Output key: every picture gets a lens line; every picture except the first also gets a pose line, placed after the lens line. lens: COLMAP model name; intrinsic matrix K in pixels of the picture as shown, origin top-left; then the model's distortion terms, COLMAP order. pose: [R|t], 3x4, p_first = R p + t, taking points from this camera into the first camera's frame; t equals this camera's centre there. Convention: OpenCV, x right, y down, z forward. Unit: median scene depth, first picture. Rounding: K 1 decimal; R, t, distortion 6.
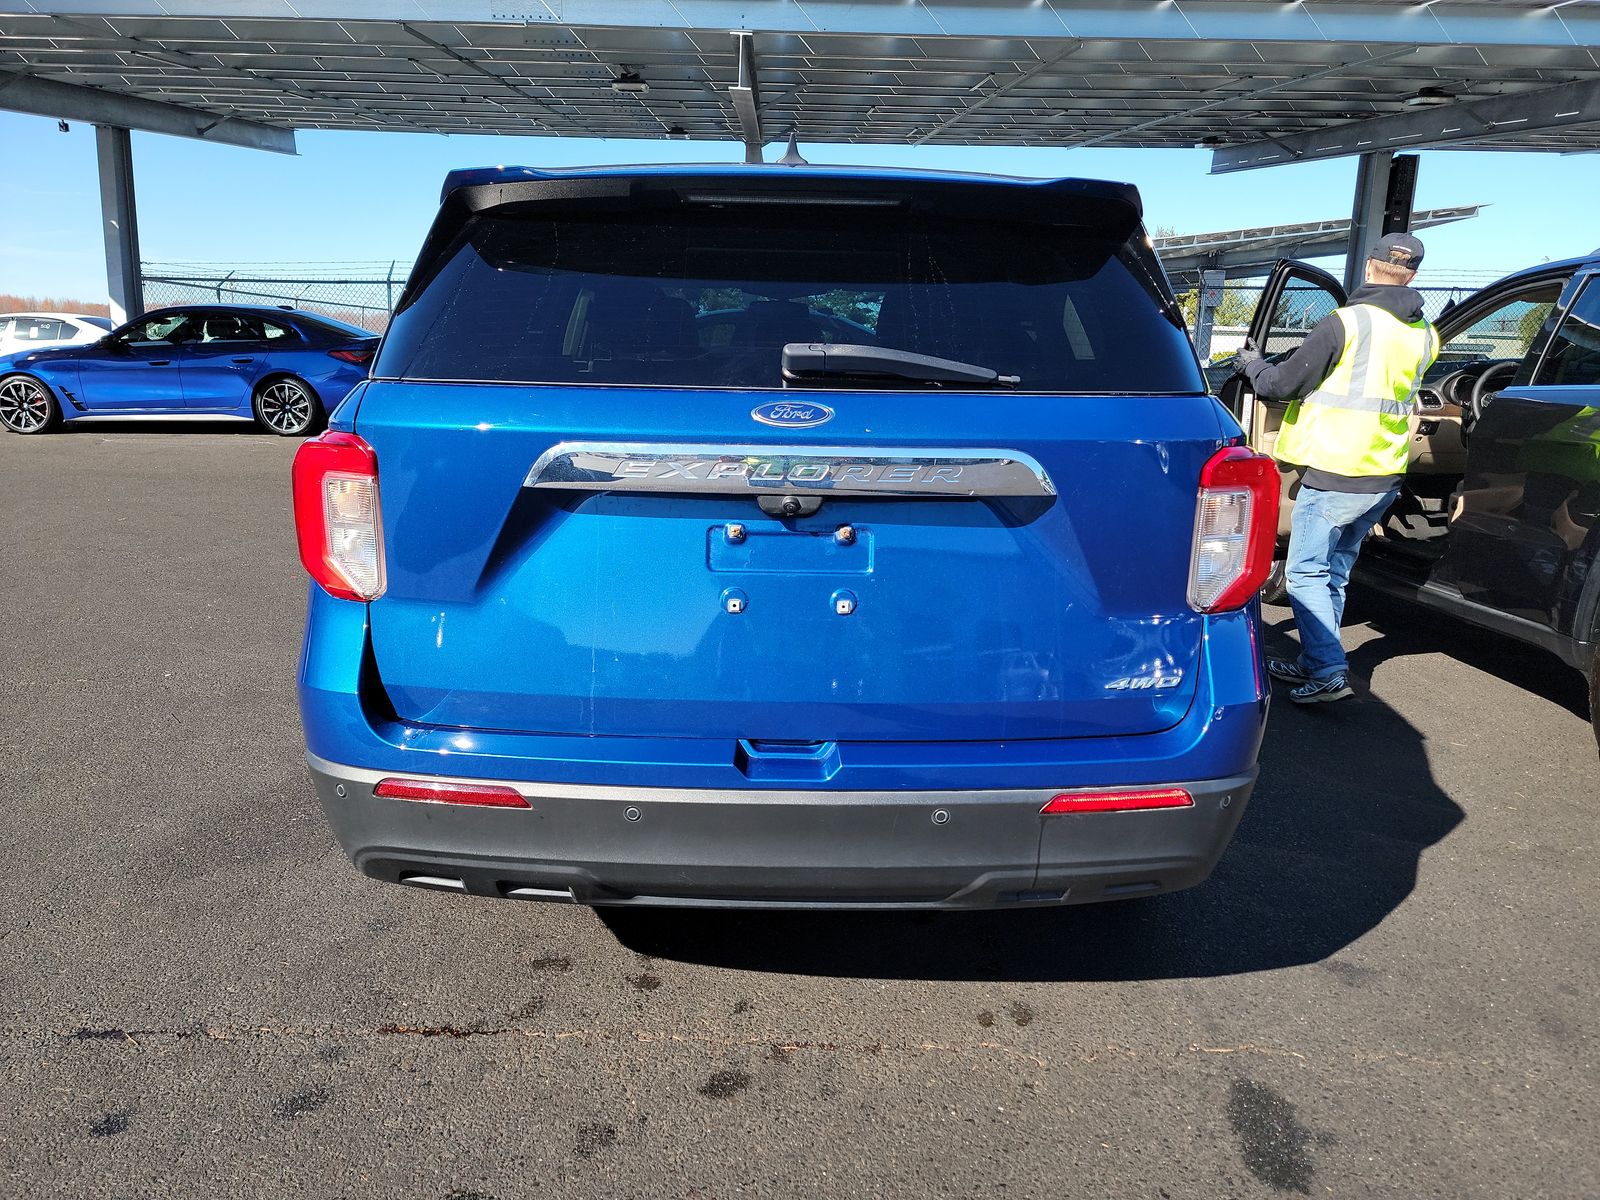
lens RADIAL K [[1139.6, 0, 798.3], [0, 1139.6, 583.5], [0, 0, 1]] dist [0.029873, 0.000713]
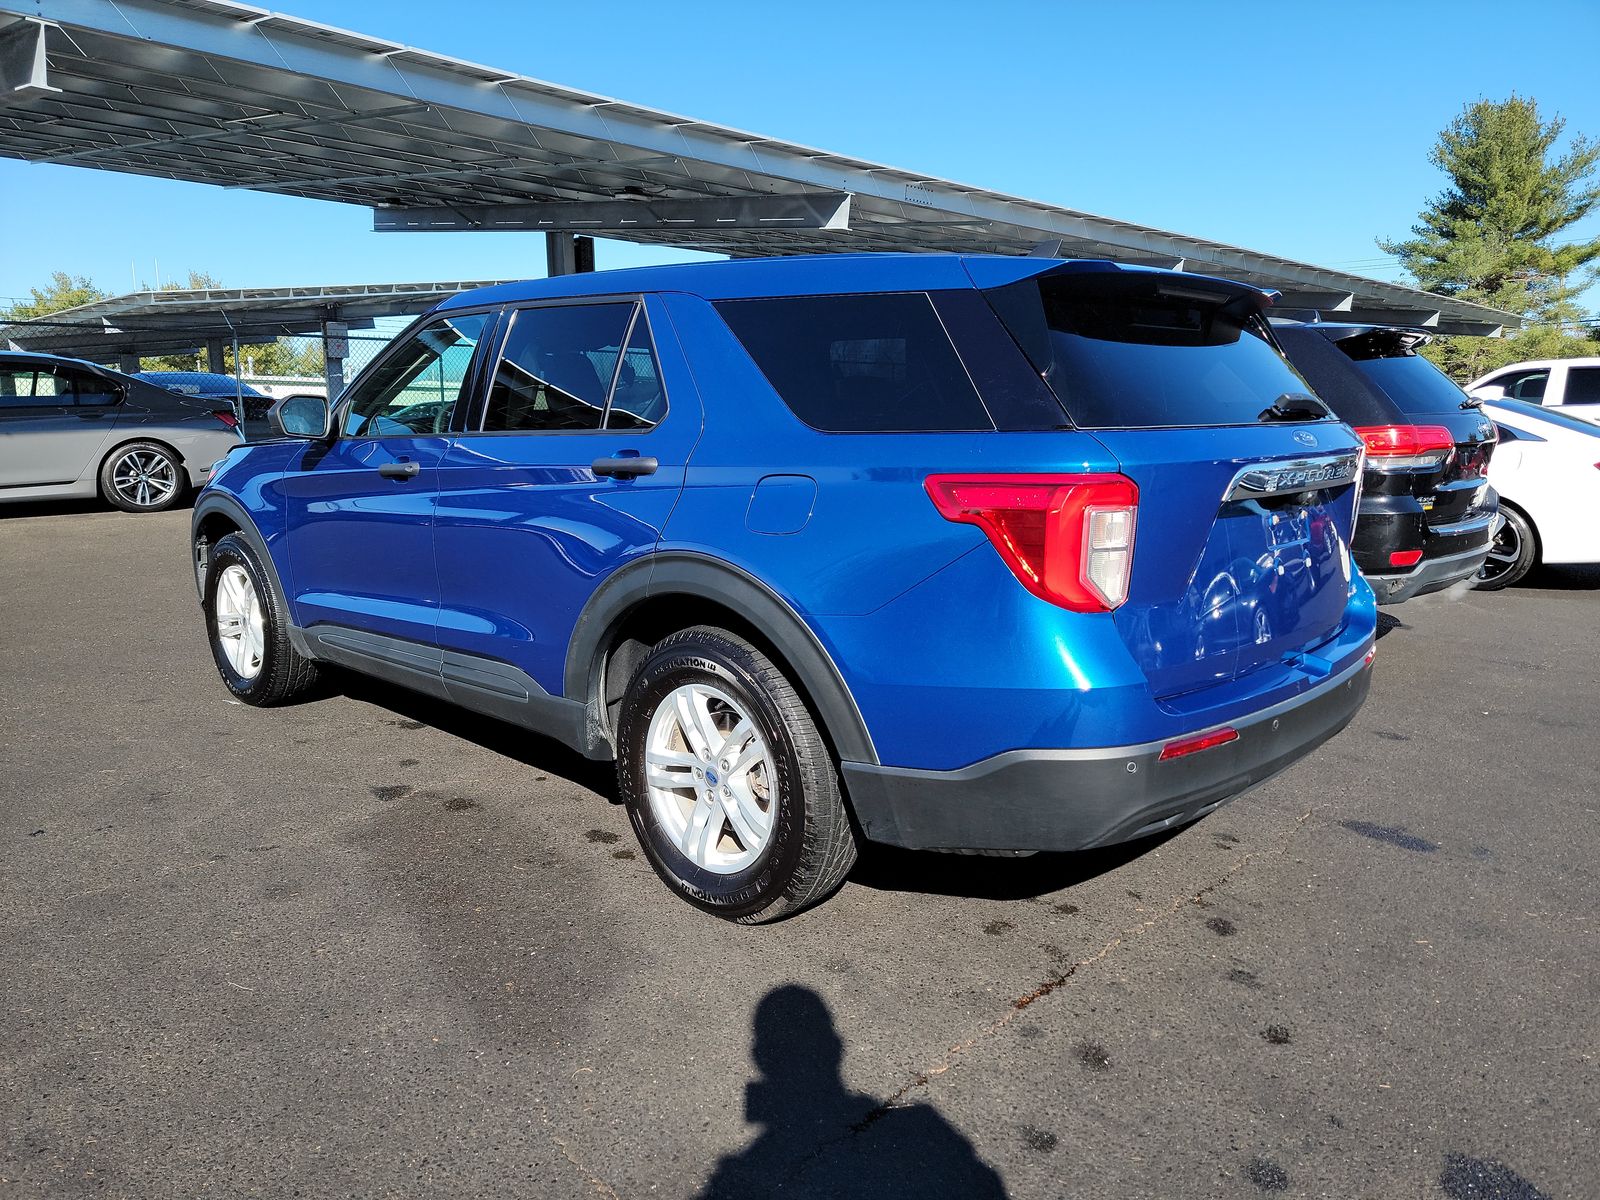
lens RADIAL K [[1139.6, 0, 798.0], [0, 1139.6, 606.0], [0, 0, 1]] dist [0.029873, 0.000713]
pose [[0.698899, -0.152733, 0.698722, -0.227766], [0.173282, 0.983986, 0.041762, -0.014553], [-0.693911, 0.091889, 0.714173, 0.058622]]
